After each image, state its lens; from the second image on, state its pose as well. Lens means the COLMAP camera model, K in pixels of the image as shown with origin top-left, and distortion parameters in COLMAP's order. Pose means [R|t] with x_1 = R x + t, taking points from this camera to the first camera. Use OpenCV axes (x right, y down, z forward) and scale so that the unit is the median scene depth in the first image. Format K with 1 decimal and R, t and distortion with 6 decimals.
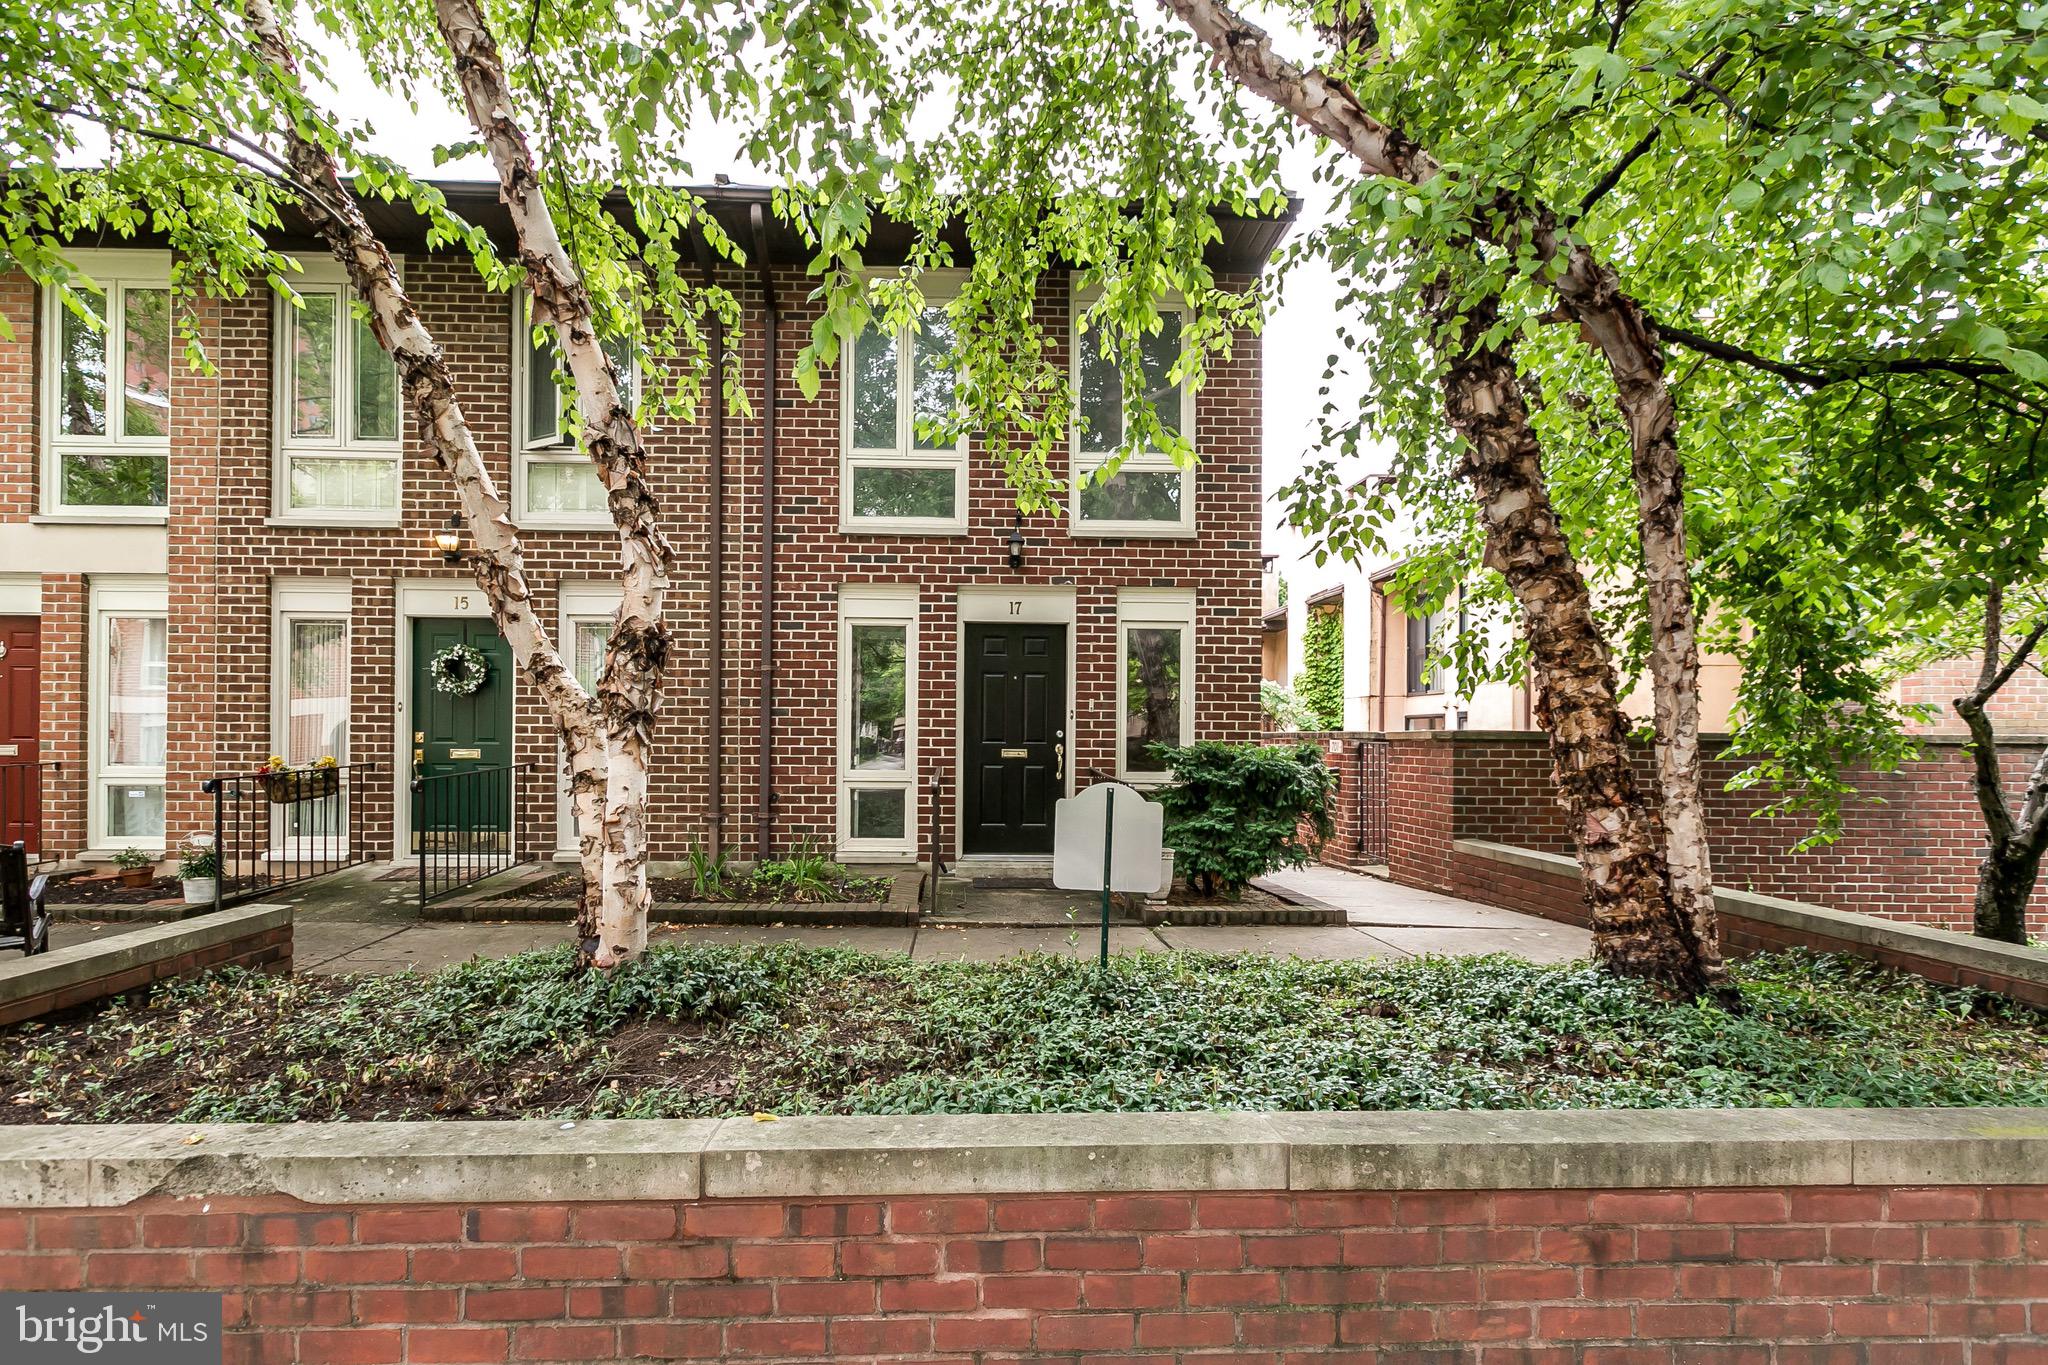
lens RADIAL K [[982.1, 0, 988.4], [0, 982.1, 740.9], [0, 0, 1]] dist [-0.001383, 0.000360]
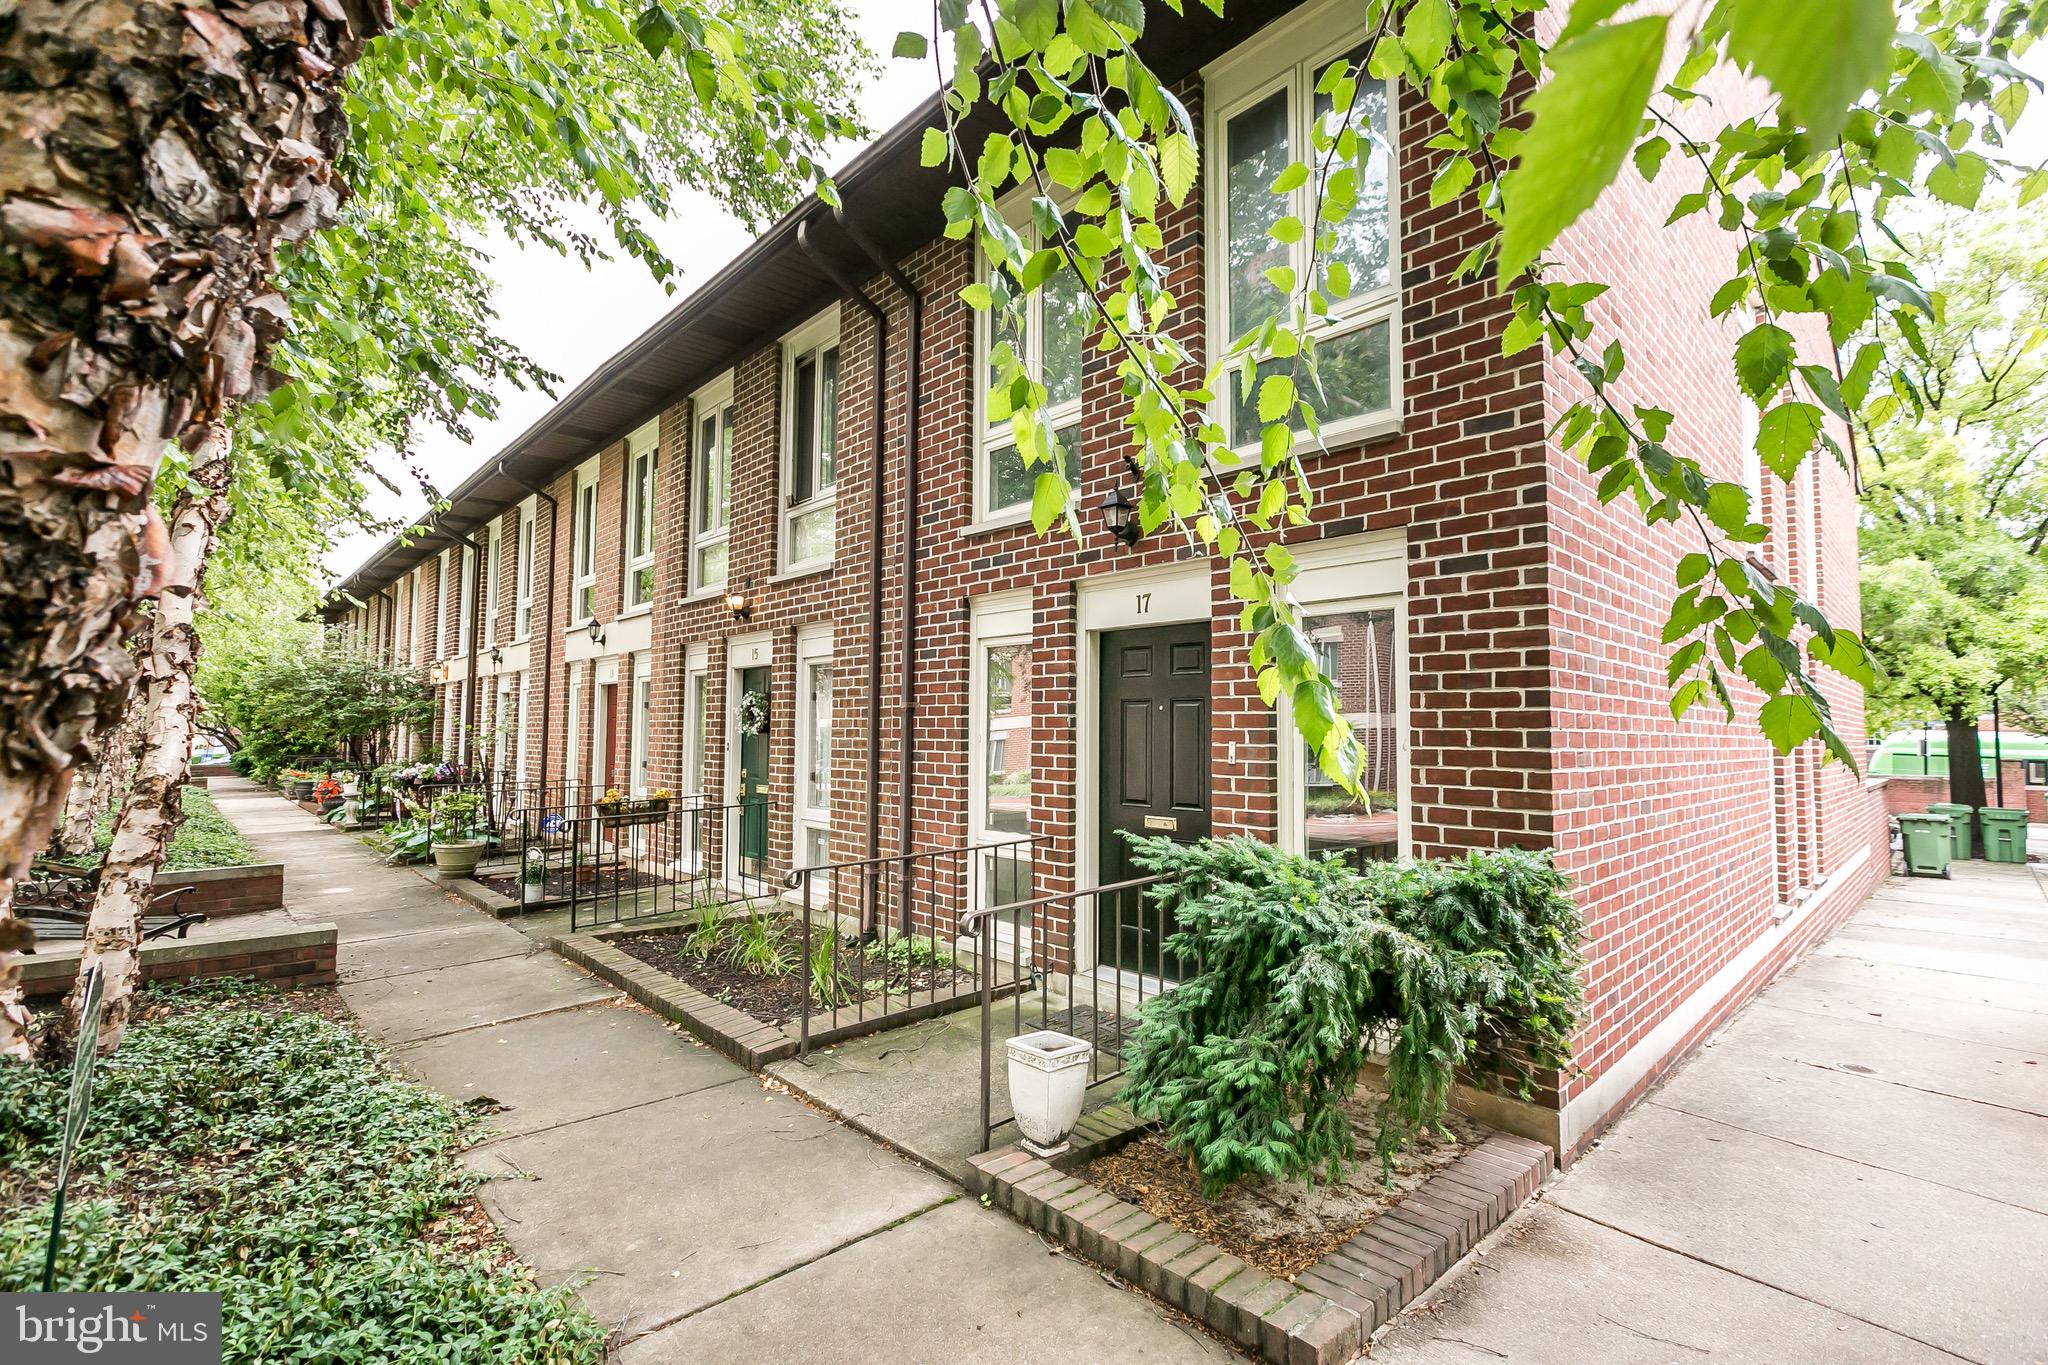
lens RADIAL K [[919.0, 0, 1021.9], [0, 919.0, 681.9], [0, 0, 1]] dist [0.003231, -0.000023]
pose [[0.656219, -0.045539, -0.753195, 0.449600], [0.000177, 0.998186, -0.060197, -0.046097], [0.754570, 0.039369, 0.655037, 0.546456]]
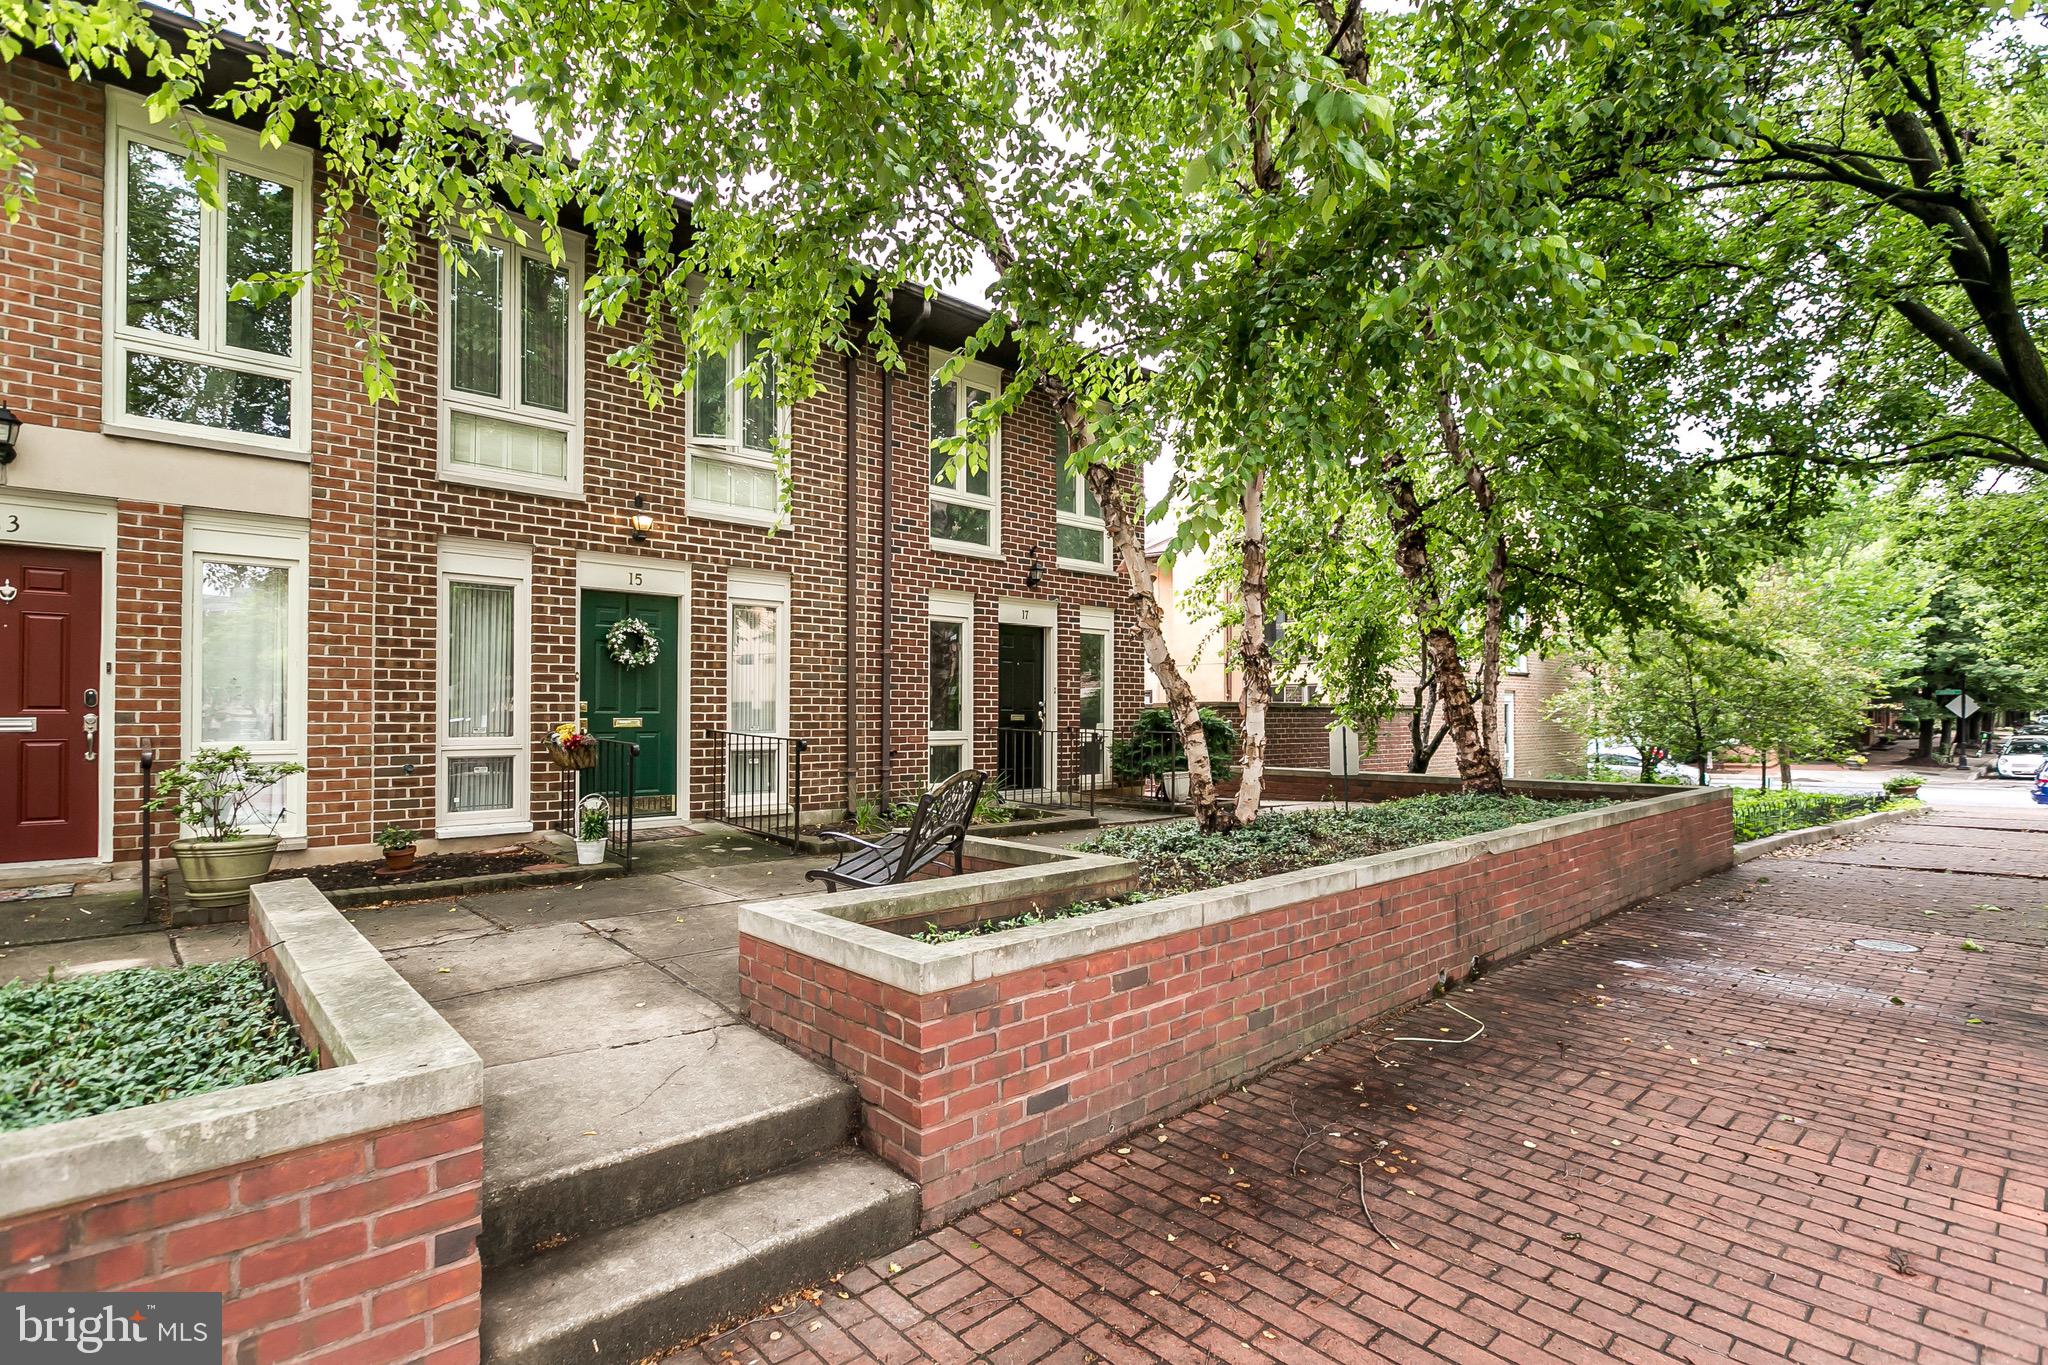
lens RADIAL K [[960.9, 0, 1021.9], [0, 960.9, 695.2], [0, 0, 1]] dist [-0.003147, -0.000288]
pose [[0.765763, 0.006657, 0.643089, -0.883856], [0.001578, 0.999924, -0.012229, -0.002642], [-0.643121, 0.010379, 0.765694, -0.055088]]
